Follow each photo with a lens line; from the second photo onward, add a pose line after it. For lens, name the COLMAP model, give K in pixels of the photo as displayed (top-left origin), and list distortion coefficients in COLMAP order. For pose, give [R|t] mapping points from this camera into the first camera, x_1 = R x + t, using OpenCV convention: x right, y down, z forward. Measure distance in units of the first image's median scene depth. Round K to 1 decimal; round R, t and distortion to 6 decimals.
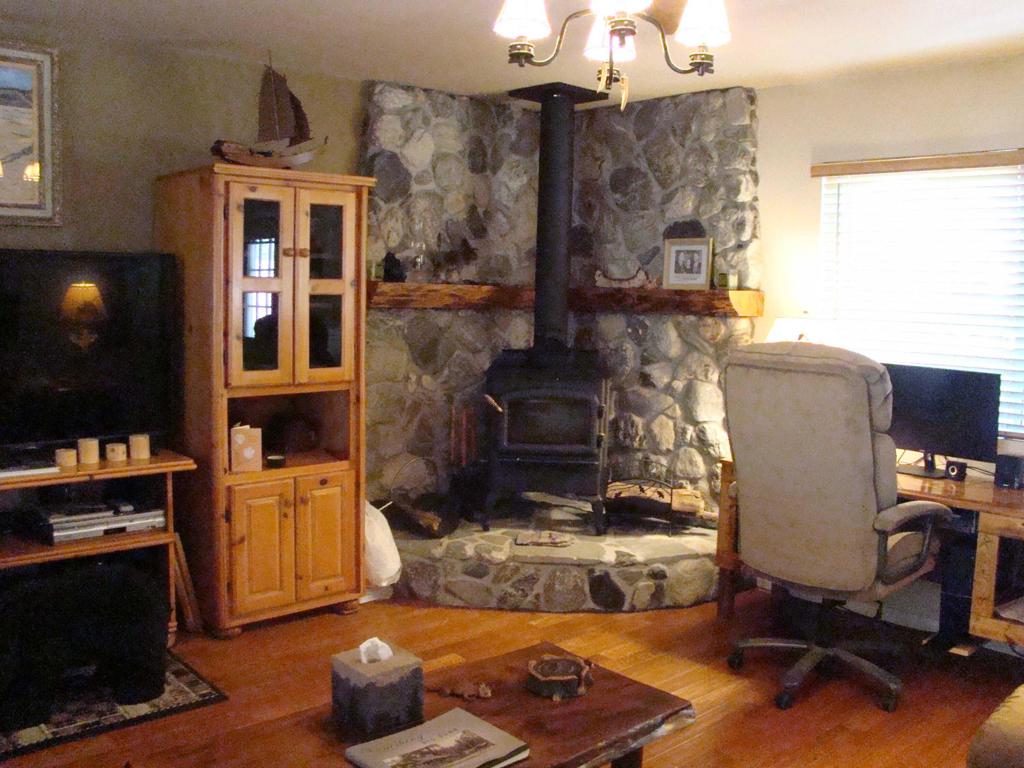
lens RADIAL K [[957.5, 0, 512.0], [0, 957.5, 384.0], [0, 0, 1]] dist [-0.179154, 0.114531]
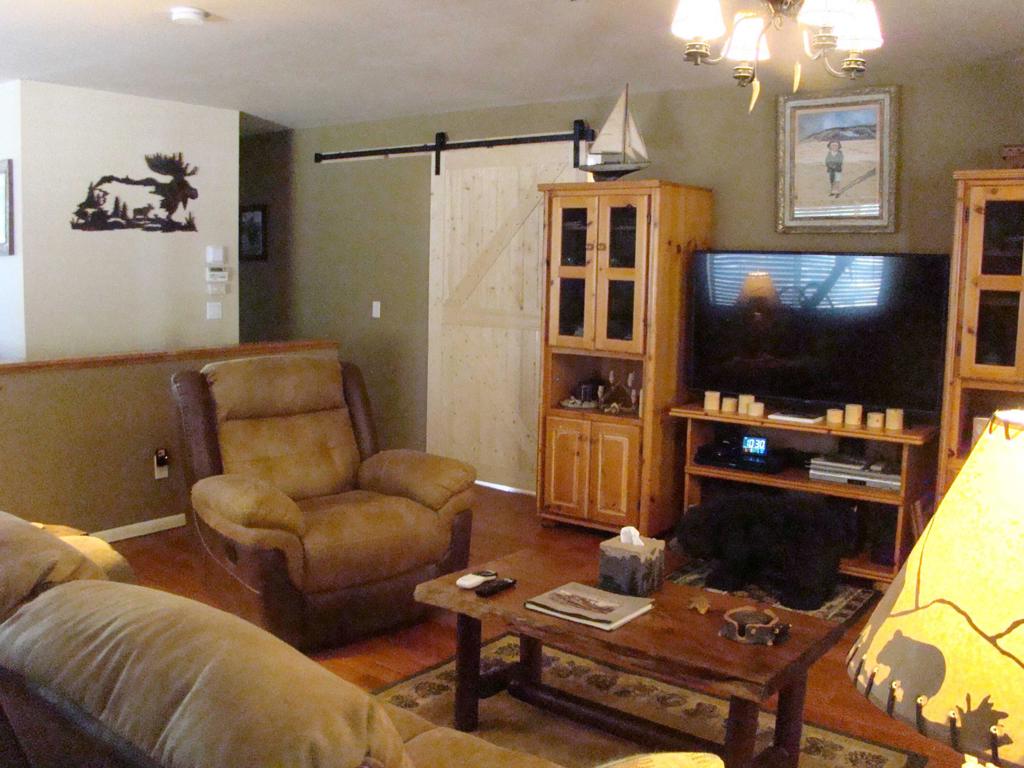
lens RADIAL K [[957.5, 0, 512.0], [0, 957.5, 384.0], [0, 0, 1]] dist [-0.179154, 0.114531]
pose [[0.176365, 0.100437, -0.979187, 0.643540], [-0.109706, 0.990589, 0.081847, -0.018758], [0.978192, 0.092988, 0.185724, 0.301442]]
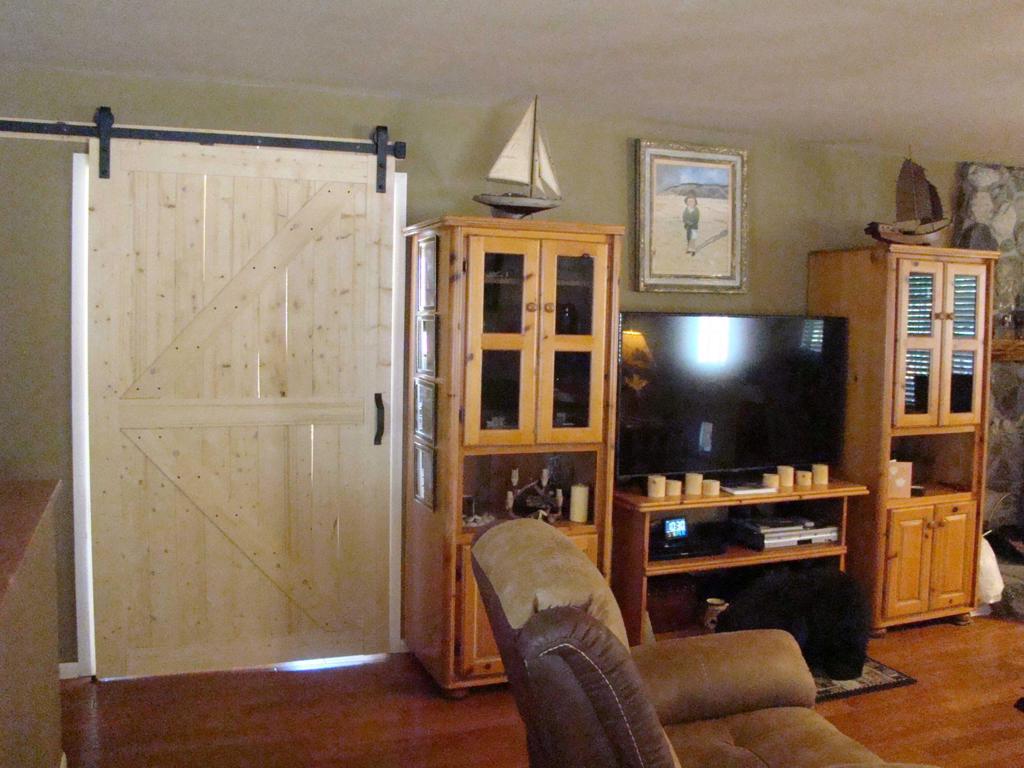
lens RADIAL K [[957.5, 0, 512.0], [0, 957.5, 384.0], [0, 0, 1]] dist [-0.179154, 0.114531]
pose [[0.932537, 0.014201, -0.360795, -0.326714], [-0.028616, 0.998990, -0.034642, 0.003014], [0.359939, 0.042629, 0.932002, -0.294613]]
